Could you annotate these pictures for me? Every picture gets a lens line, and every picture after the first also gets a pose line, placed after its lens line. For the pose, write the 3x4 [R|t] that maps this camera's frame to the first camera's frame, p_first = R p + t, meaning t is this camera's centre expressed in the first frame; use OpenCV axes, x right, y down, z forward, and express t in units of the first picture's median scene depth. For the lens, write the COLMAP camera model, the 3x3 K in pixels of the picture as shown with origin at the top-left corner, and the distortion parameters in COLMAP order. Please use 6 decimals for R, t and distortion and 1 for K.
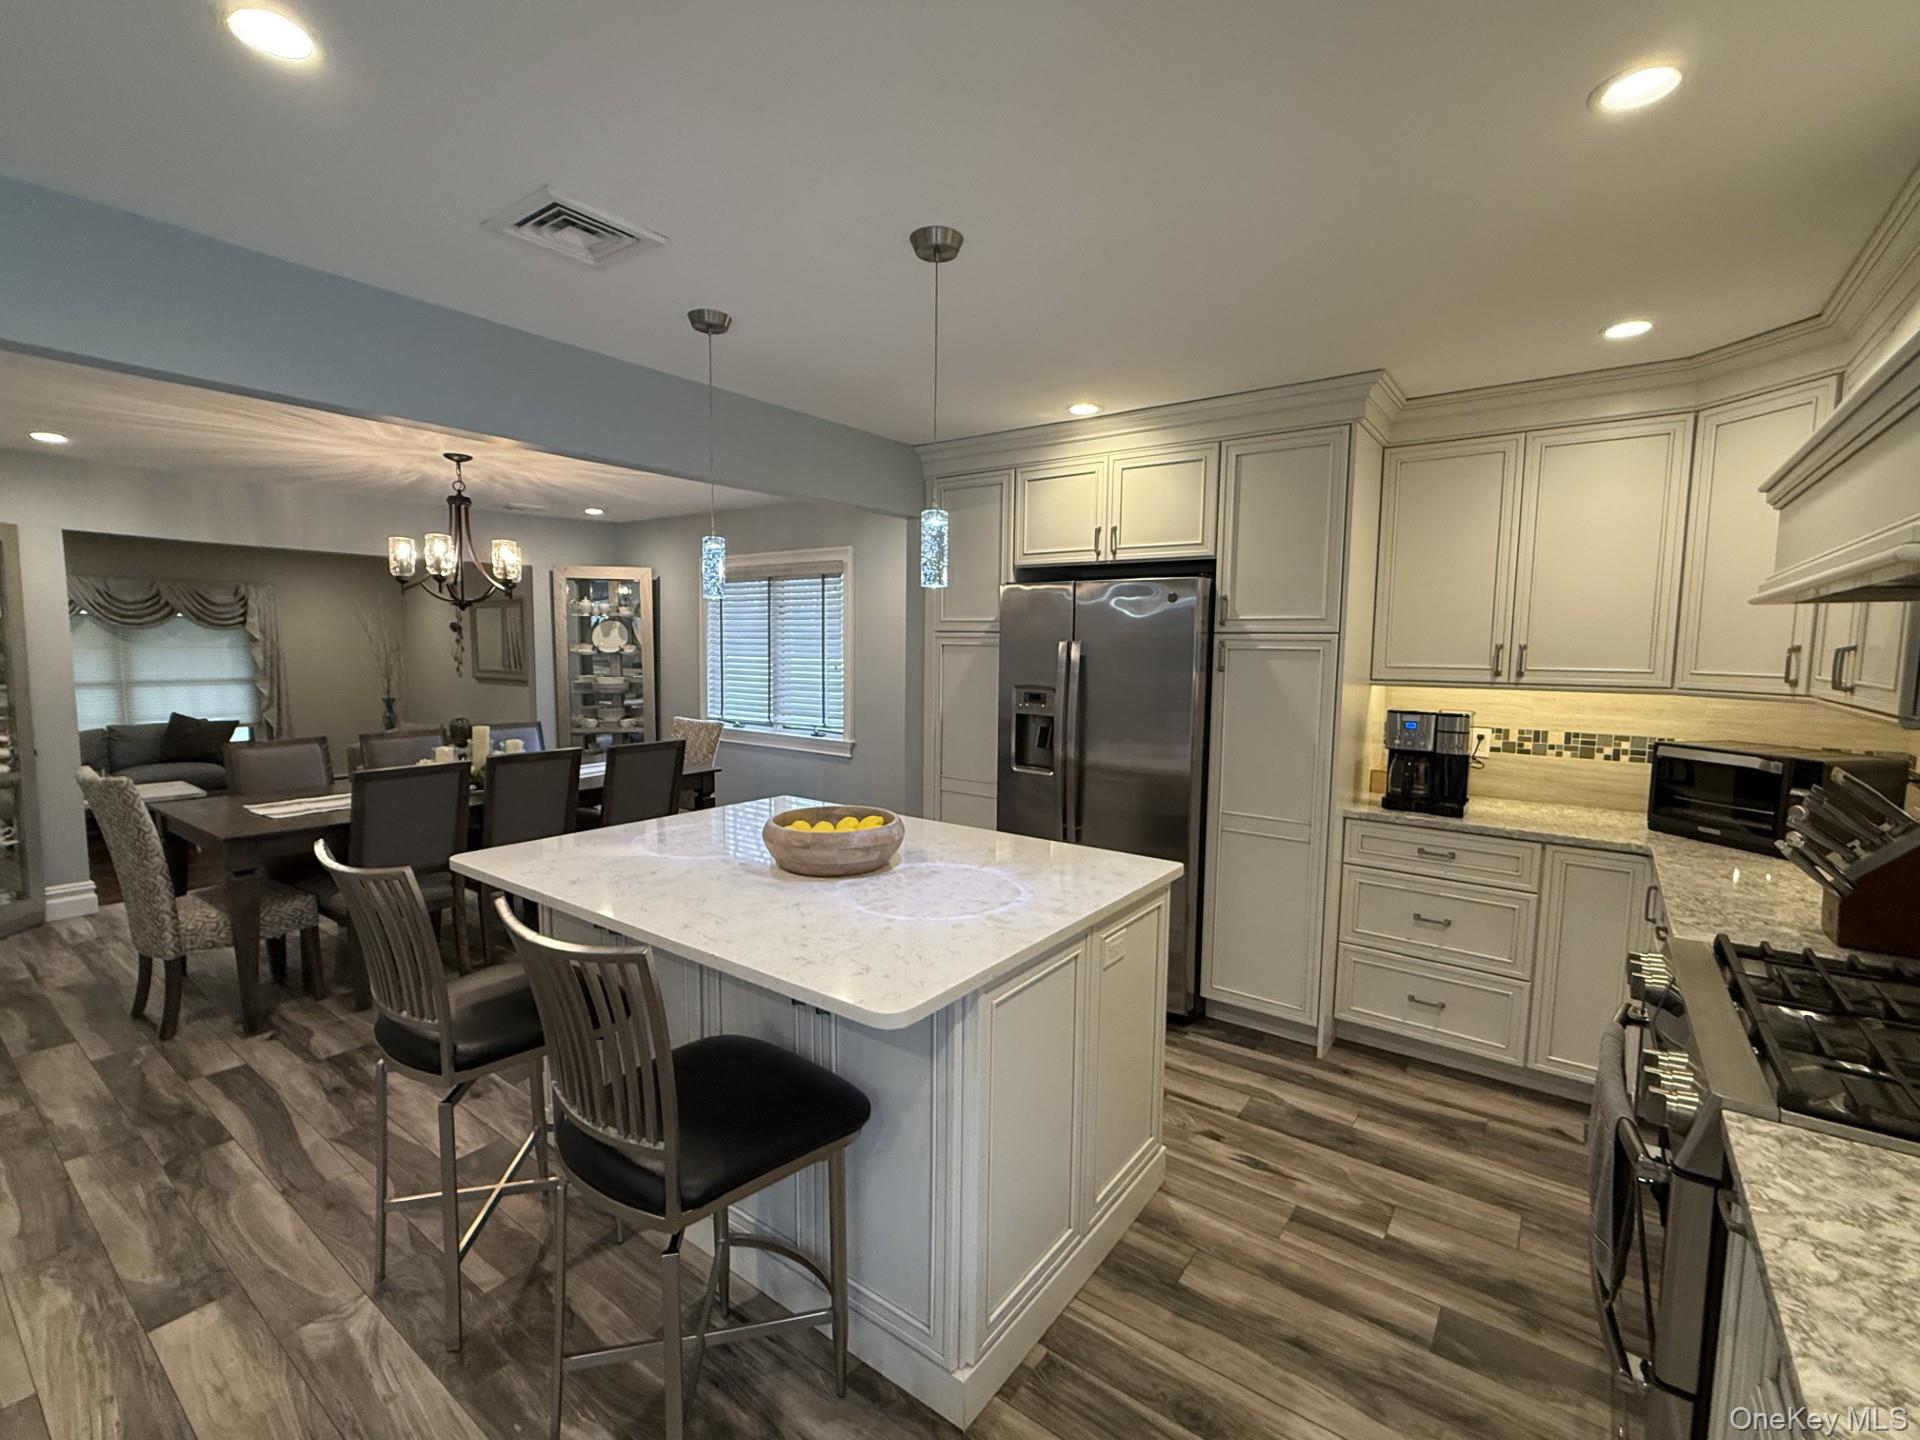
lens RADIAL K [[845.6, 0, 966.8], [0, 845.6, 722.1], [0, 0, 1]] dist [-0.002503, -0.001203]
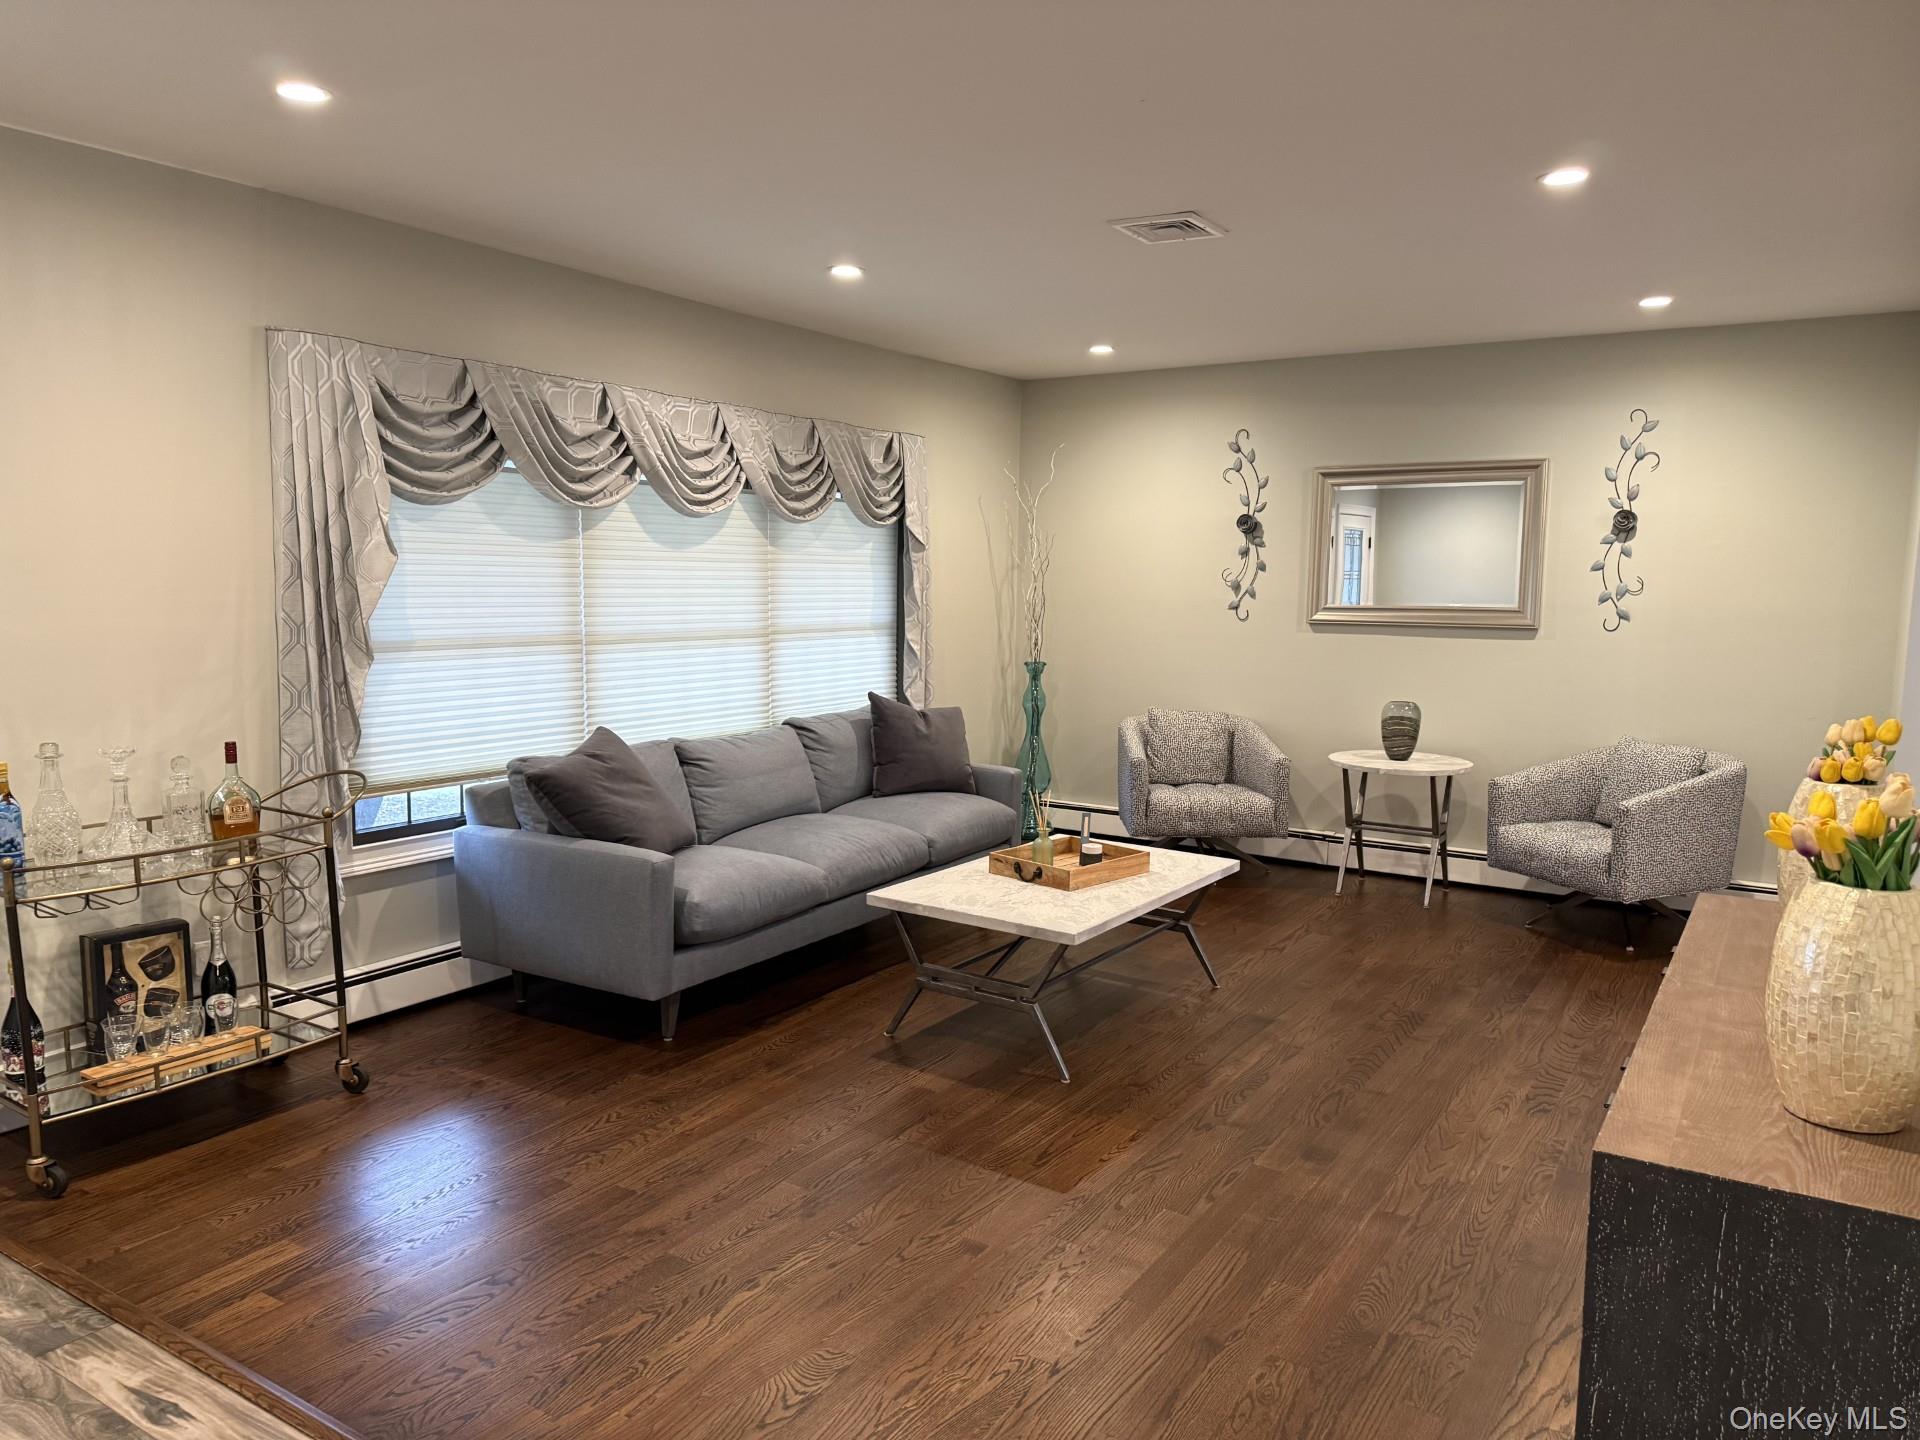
lens RADIAL K [[1335.4, 0, 952.6], [0, 1335.4, 709.7], [0, 0, 1]] dist [0.098938, -0.135139]
pose [[0.998090, -0.002686, 0.061721, -1.162173], [0.001969, 0.999930, 0.011666, -0.012274], [-0.061748, -0.011522, 0.998025, 0.266305]]
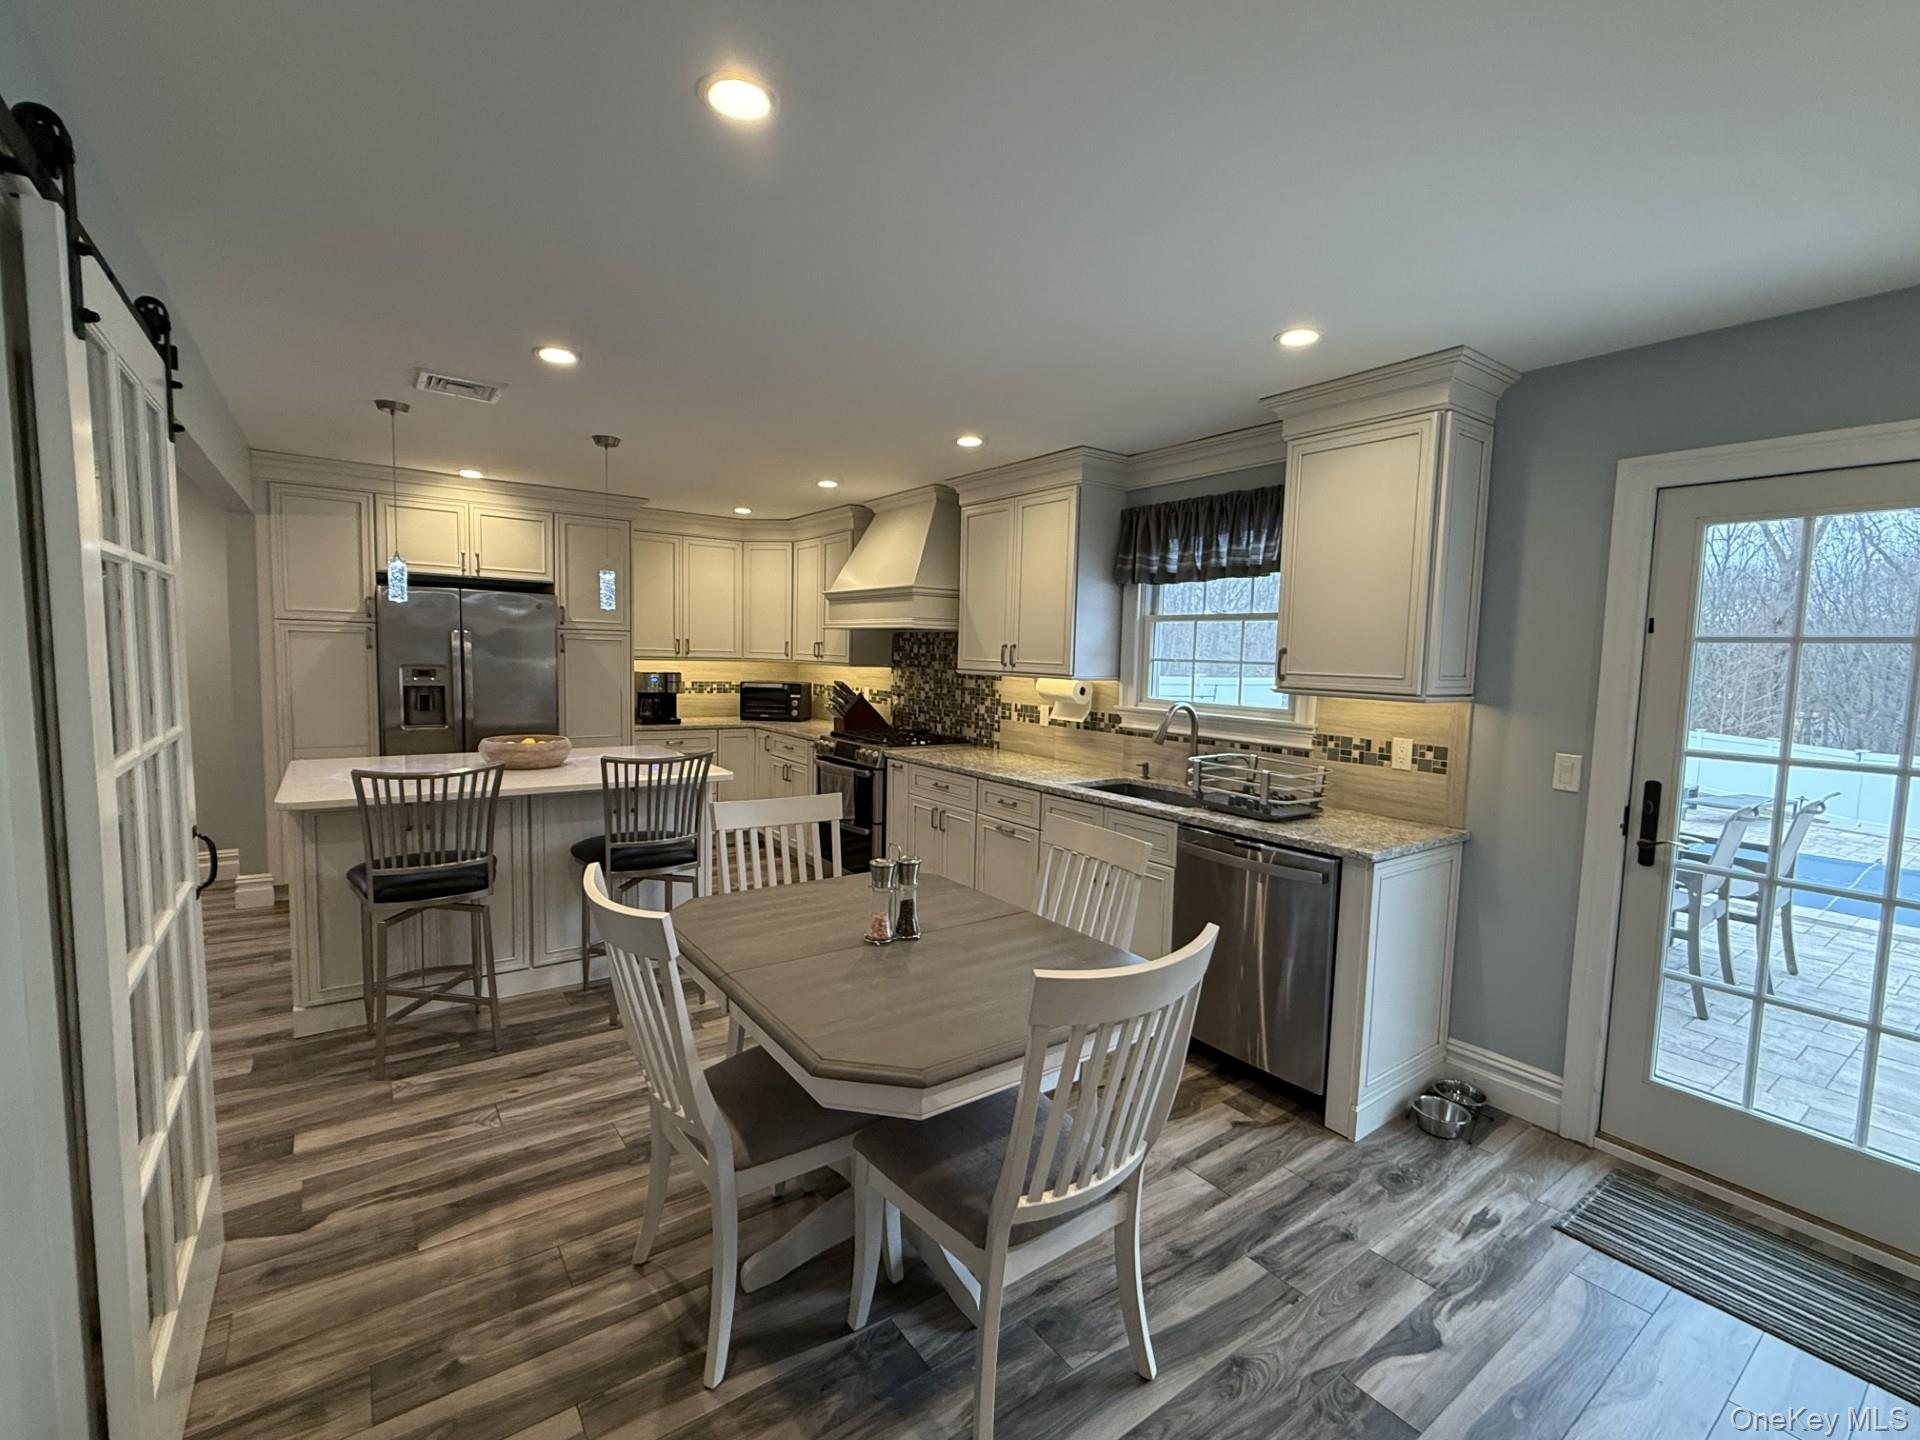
lens RADIAL K [[845.6, 0, 966.8], [0, 845.6, 722.1], [0, 0, 1]] dist [-0.002503, -0.001203]
pose [[0.298346, -0.083994, 0.950755, -0.546035], [0.063005, 0.995681, 0.068192, 0.006465], [-0.952376, 0.039558, 0.302350, -0.129158]]
